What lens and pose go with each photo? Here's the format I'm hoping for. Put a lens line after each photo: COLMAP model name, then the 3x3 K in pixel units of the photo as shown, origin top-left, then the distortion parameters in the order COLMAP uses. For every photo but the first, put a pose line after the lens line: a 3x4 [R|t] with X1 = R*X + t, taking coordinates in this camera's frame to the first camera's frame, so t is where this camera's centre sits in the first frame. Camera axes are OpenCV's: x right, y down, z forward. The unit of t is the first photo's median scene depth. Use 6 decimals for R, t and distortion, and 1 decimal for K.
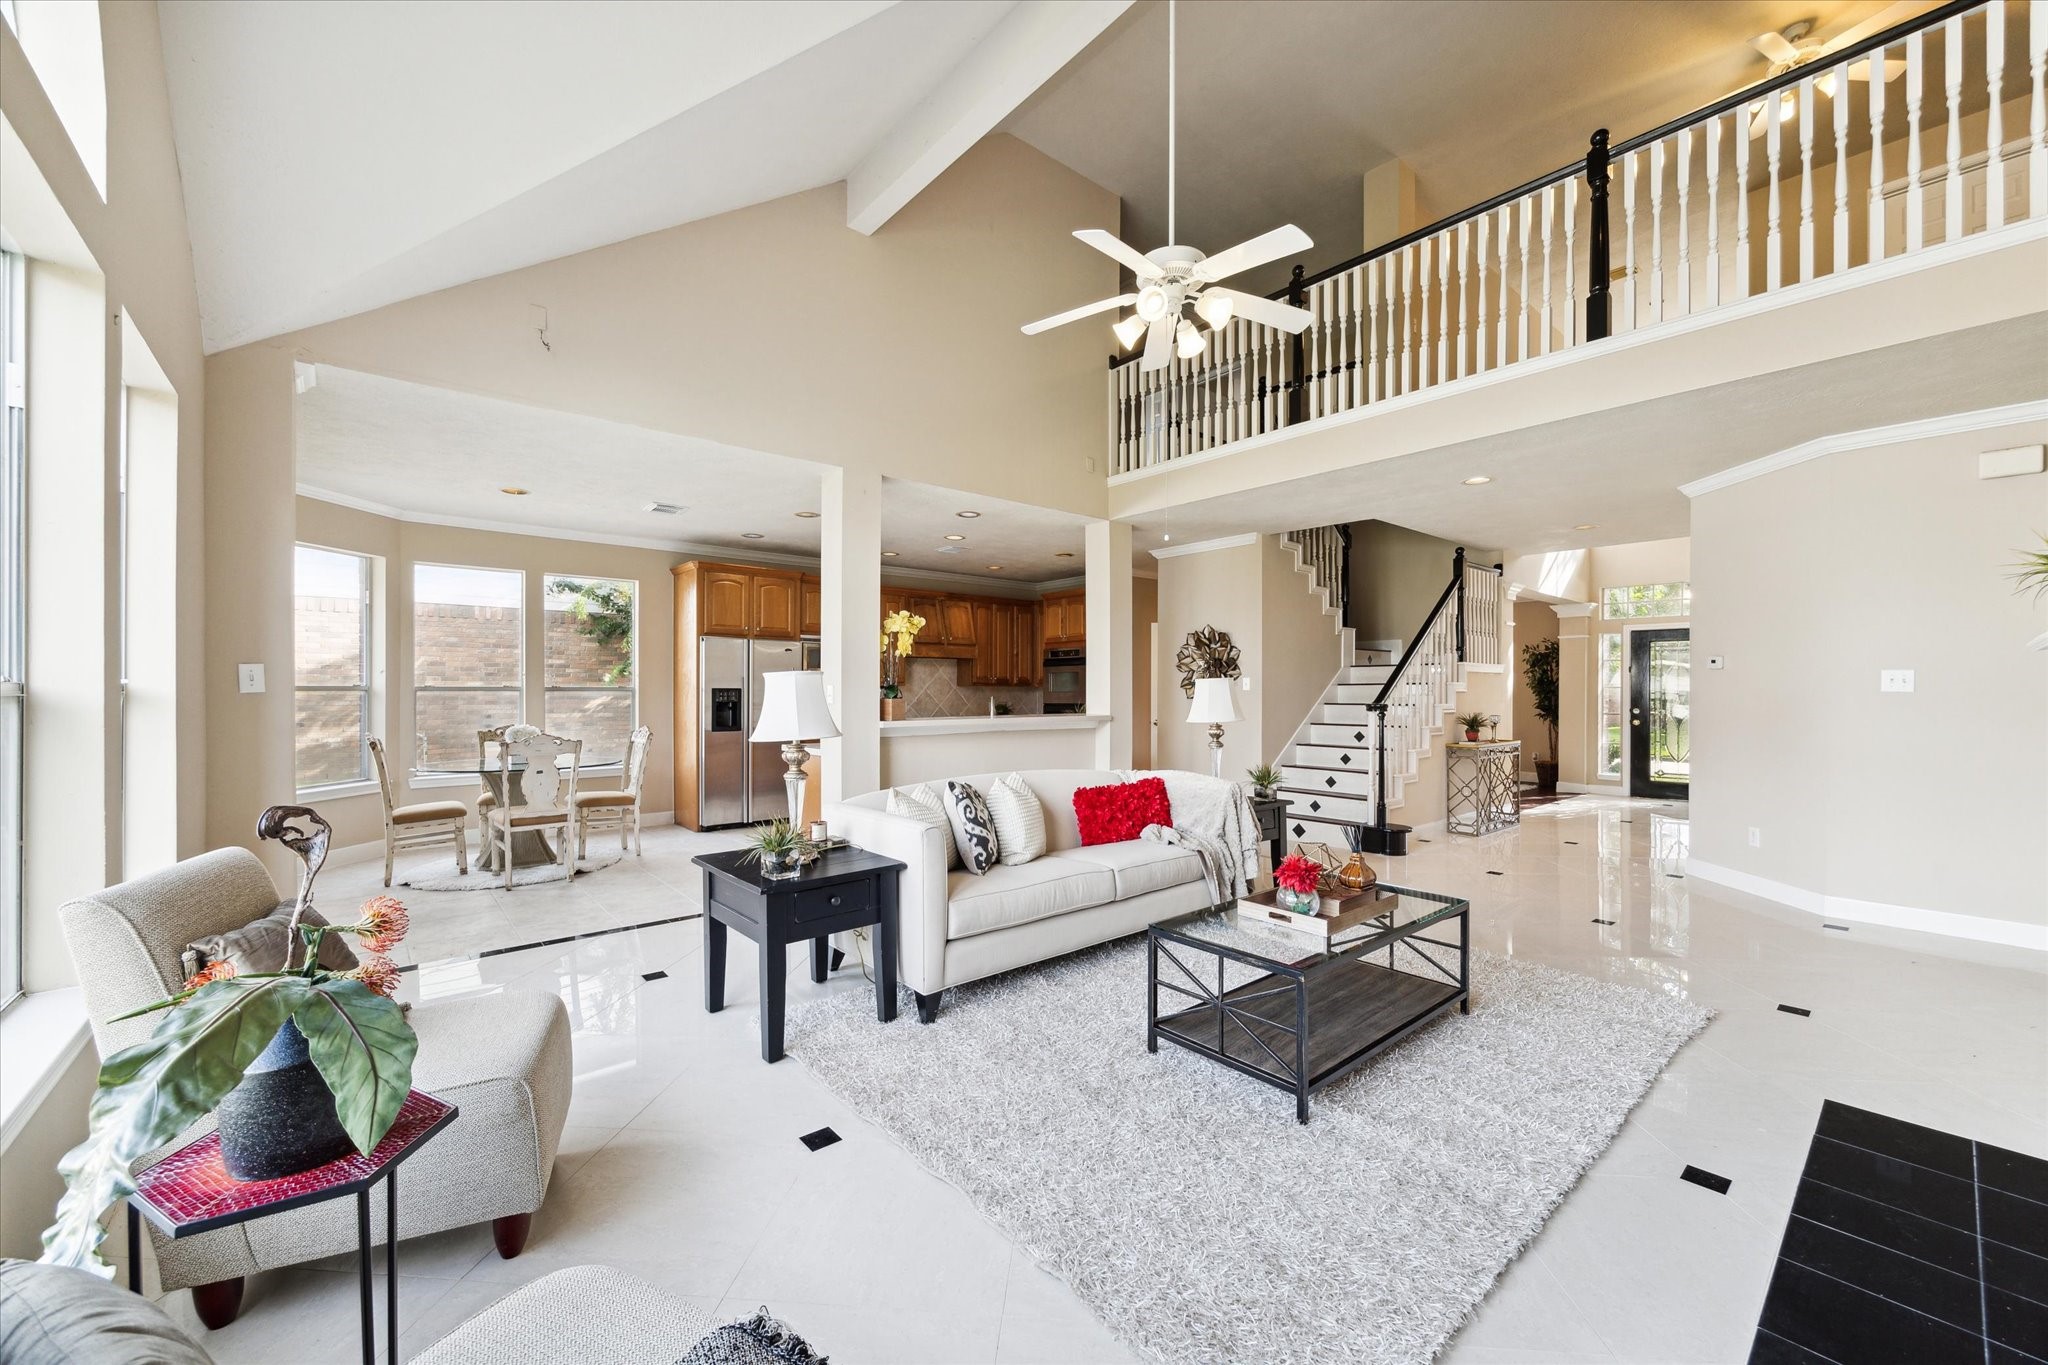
lens RADIAL K [[795.4, 0, 1023.0], [0, 795.4, 695.1], [0, 0, 1]] dist [-0.000493, 0.000023]
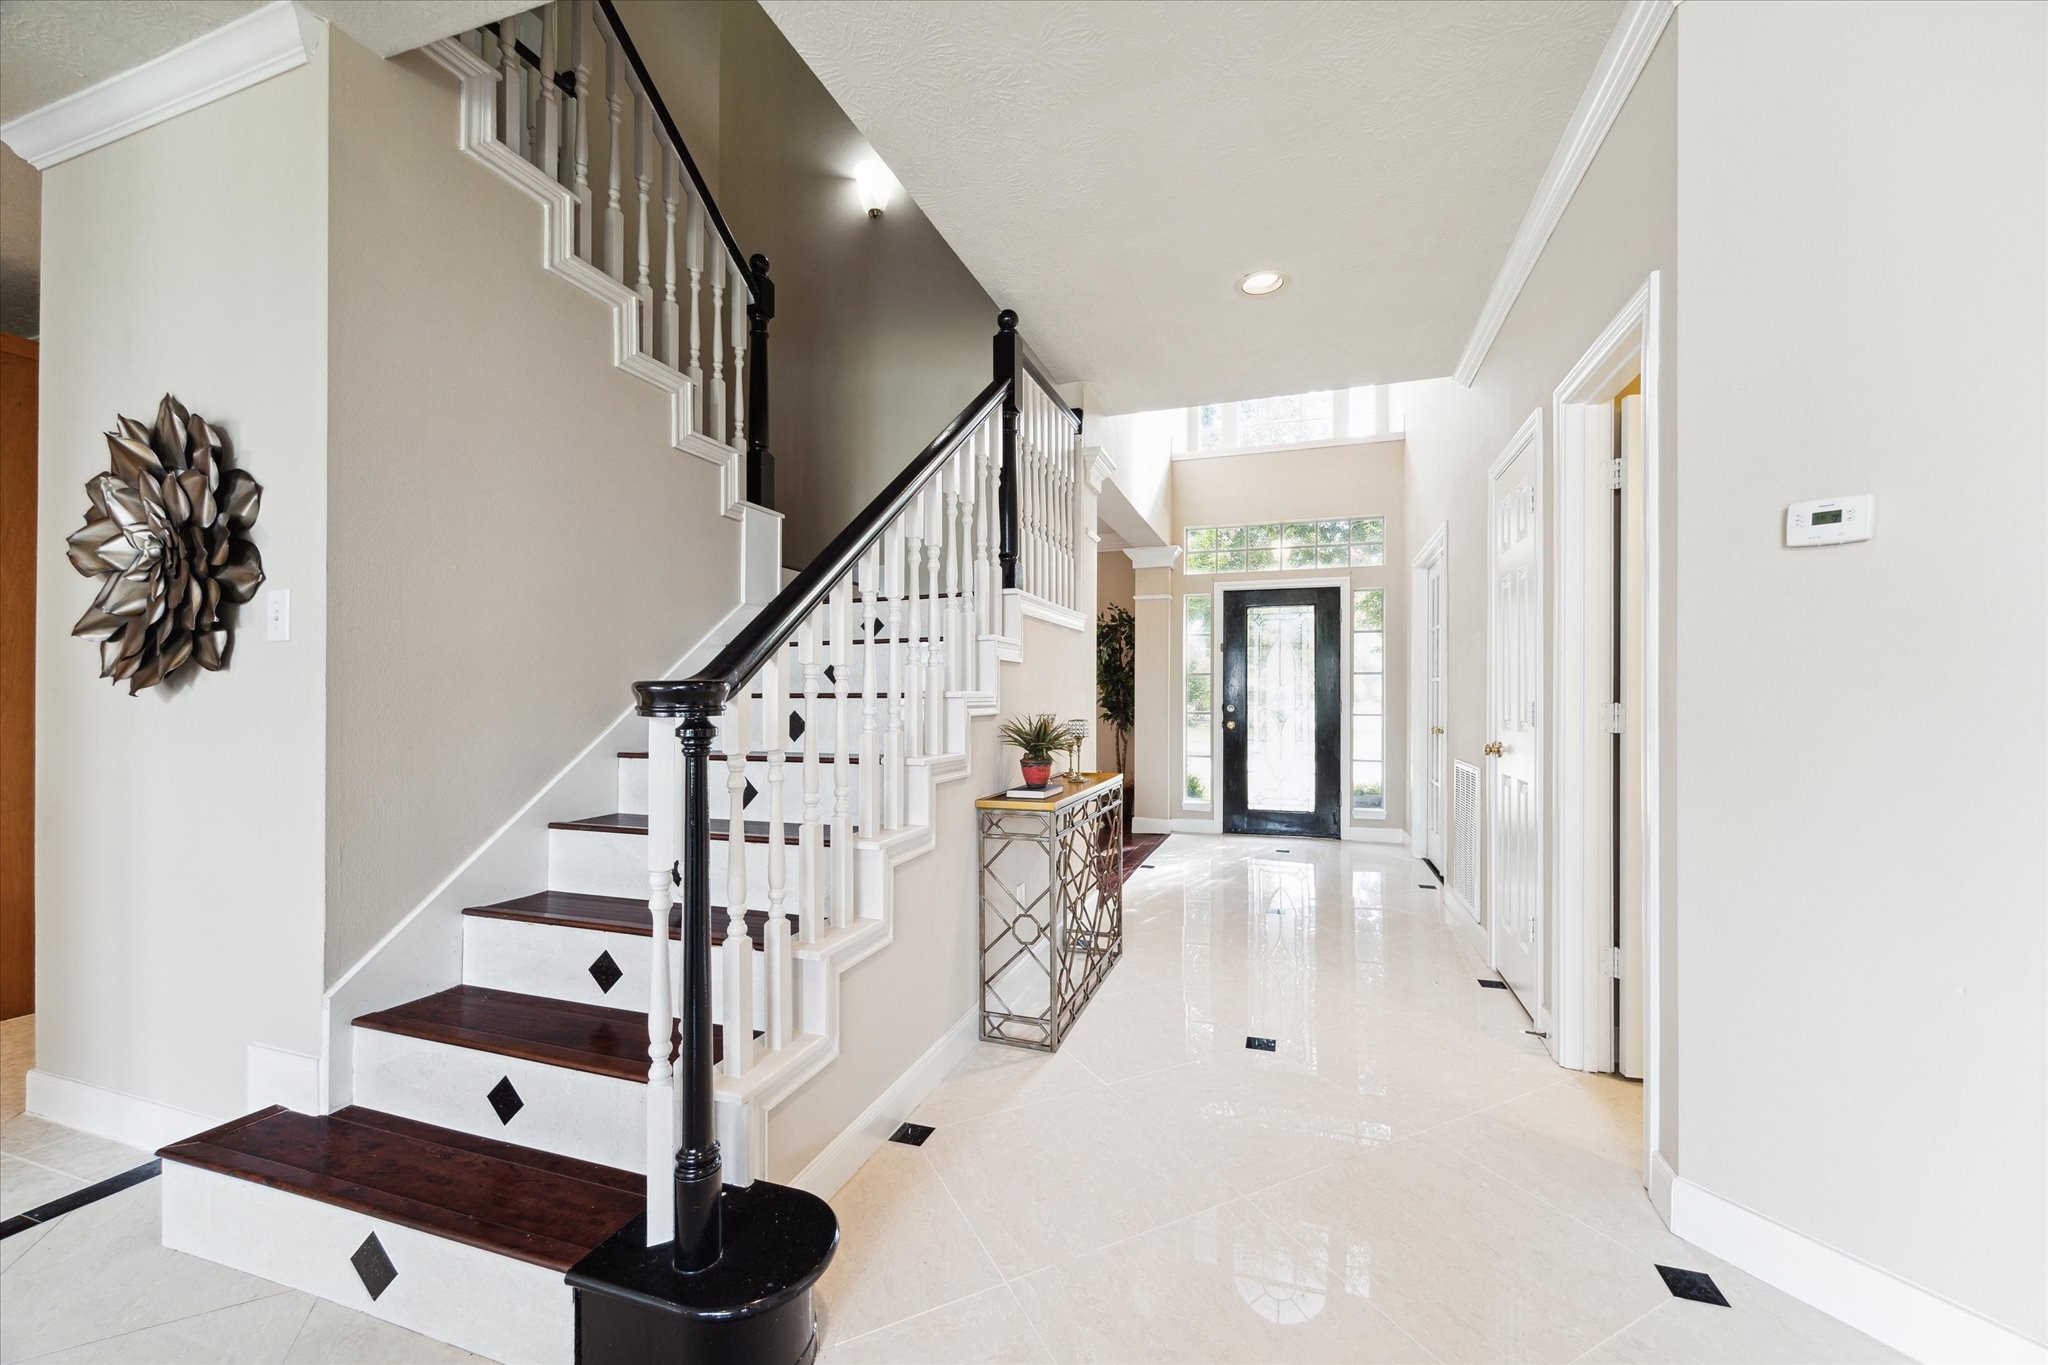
lens RADIAL K [[795.4, 0, 1023.0], [0, 795.4, 696.5], [0, 0, 1]] dist [-0.000493, 0.000023]
pose [[0.862103, -0.002390, 0.506727, 0.347860], [0.004365, 0.999987, -0.002710, 0.013752], [-0.506714, 0.004548, 0.862102, 0.641248]]
